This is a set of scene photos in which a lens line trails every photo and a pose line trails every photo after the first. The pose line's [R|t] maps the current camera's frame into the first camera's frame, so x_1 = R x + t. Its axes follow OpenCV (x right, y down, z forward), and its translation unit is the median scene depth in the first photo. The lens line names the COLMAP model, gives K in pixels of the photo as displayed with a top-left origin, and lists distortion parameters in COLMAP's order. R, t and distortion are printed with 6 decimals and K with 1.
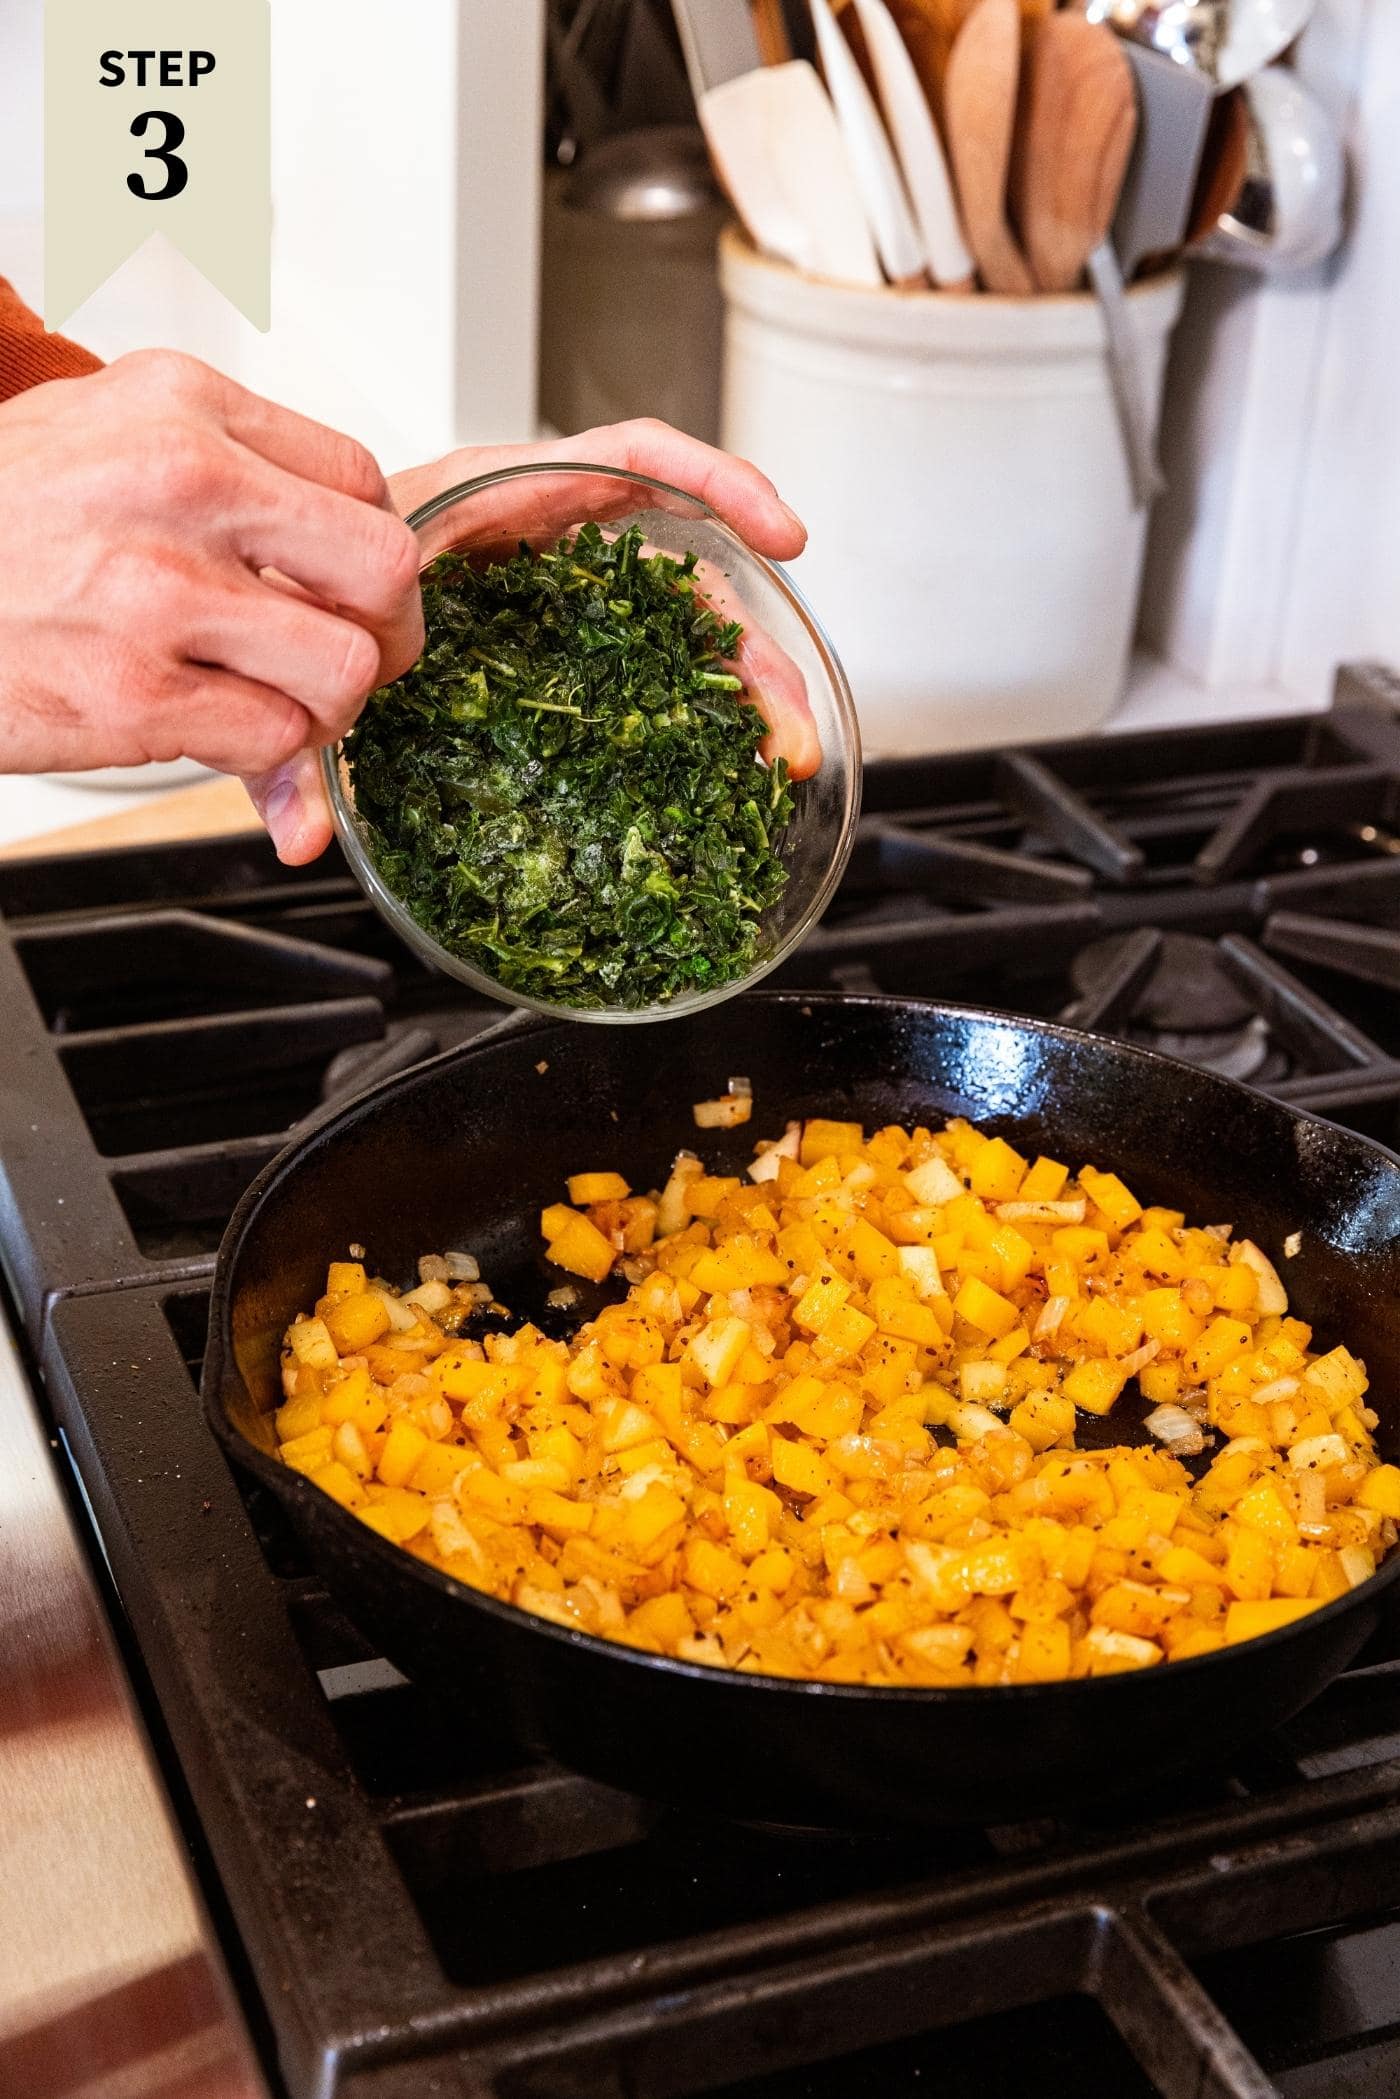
lens RADIAL K [[3247.0, 0, 700.0], [0, 3247.0, 1049.5], [0, 0, 1]] dist [0.008473, -0.009471]
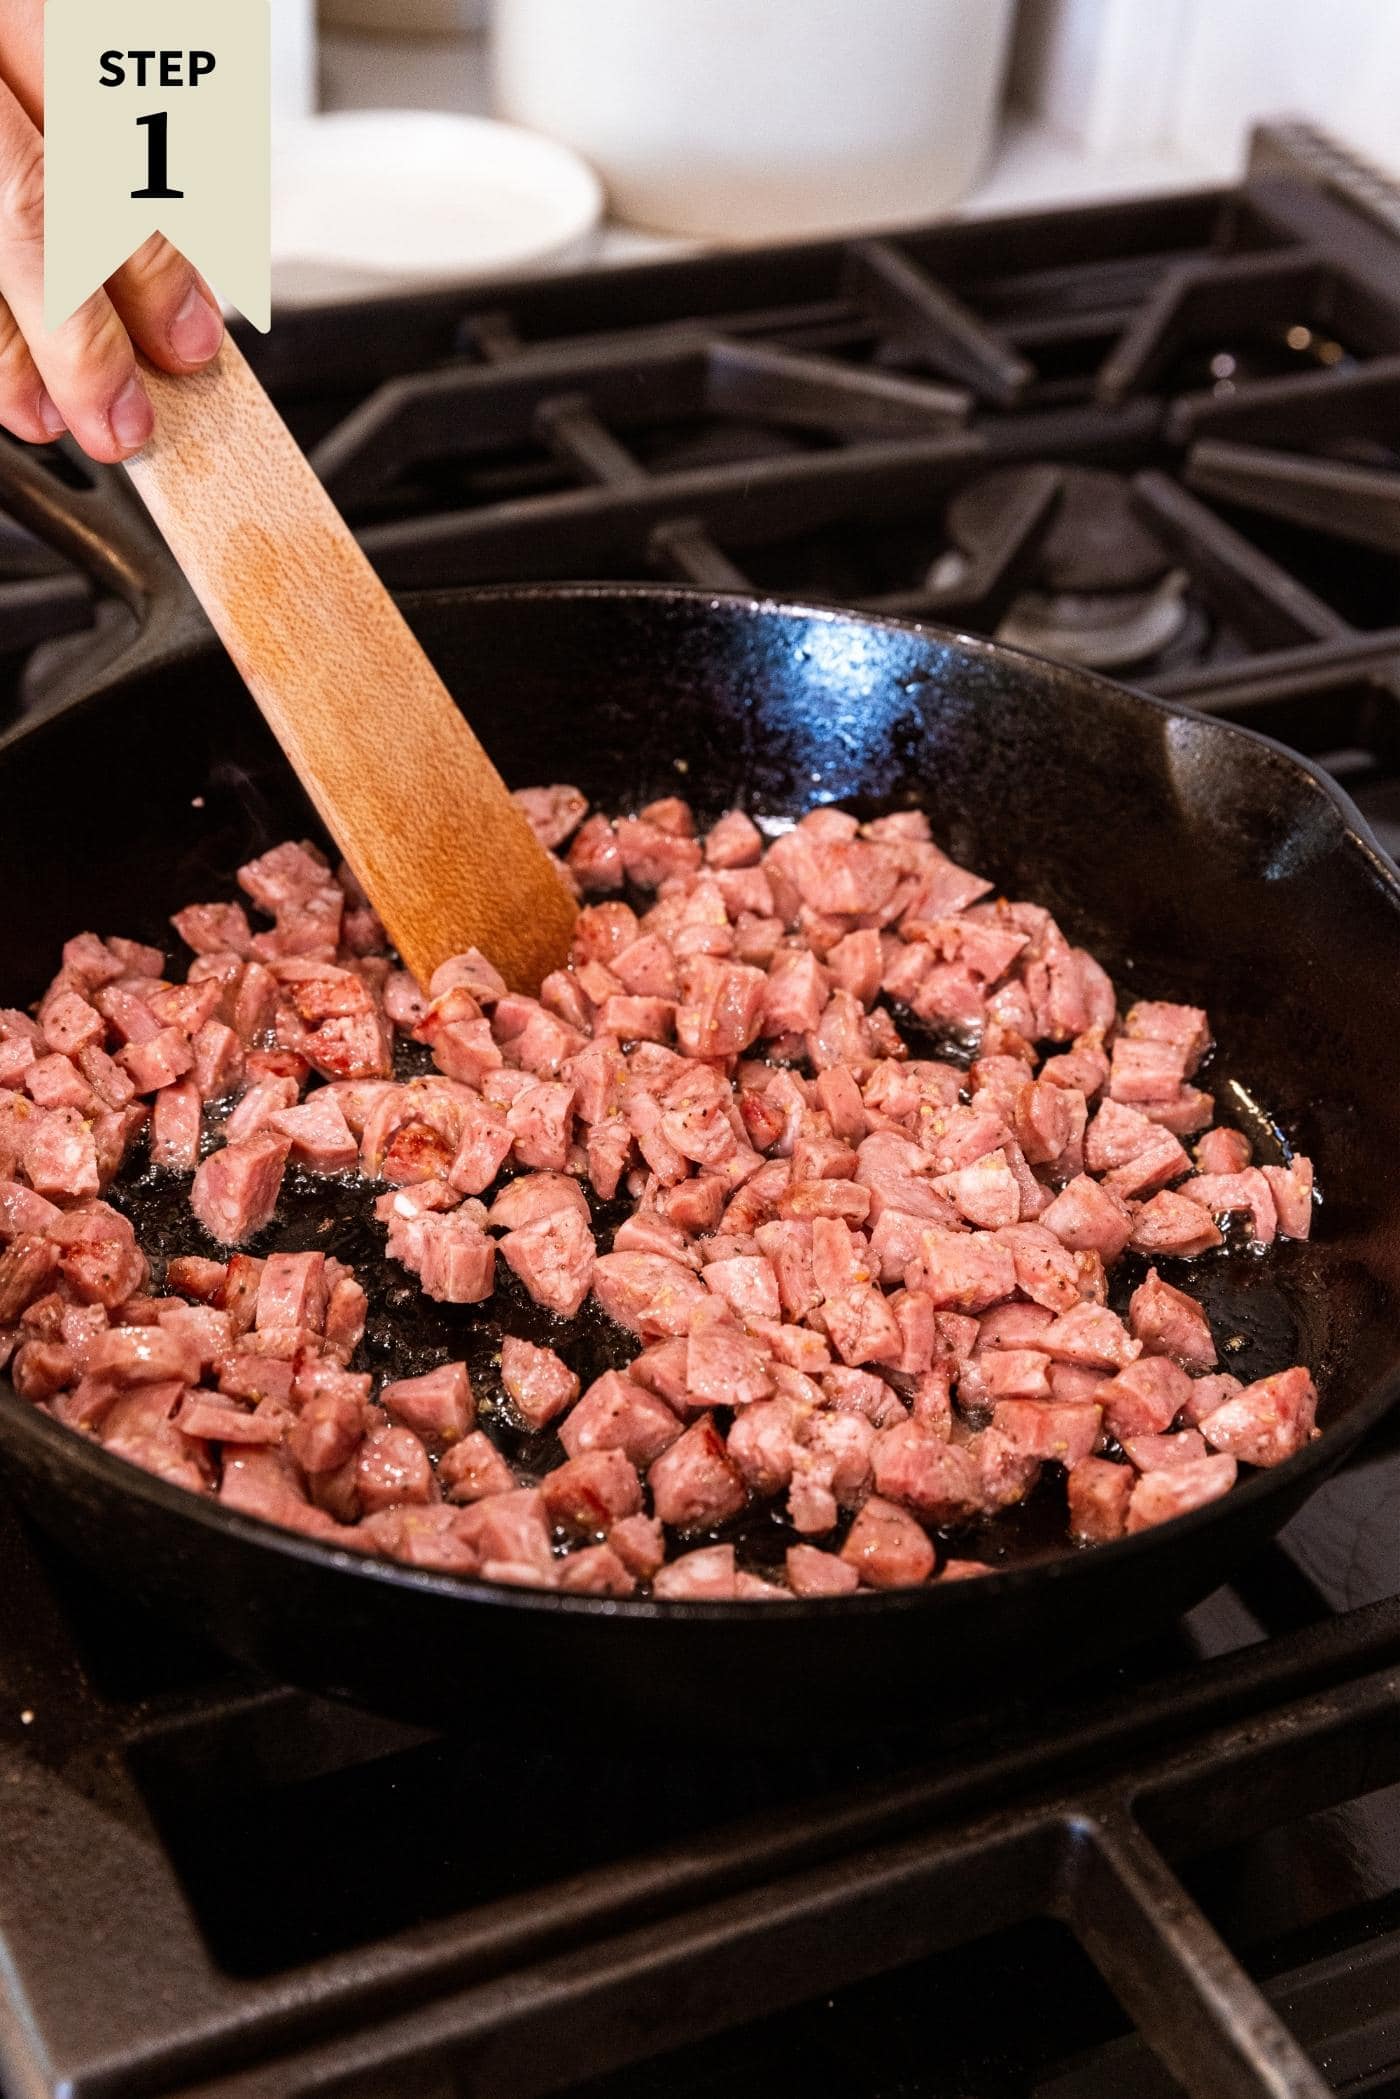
lens RADIAL K [[3247.0, 0, 700.0], [0, 3247.0, 1049.5], [0, 0, 1]] dist [0.008473, -0.009471]
pose [[0.997139, -0.028337, 0.070081, -0.012900], [0.016570, 0.986467, 0.163121, -0.039952], [-0.073755, -0.161493, 0.984114, 0.274088]]
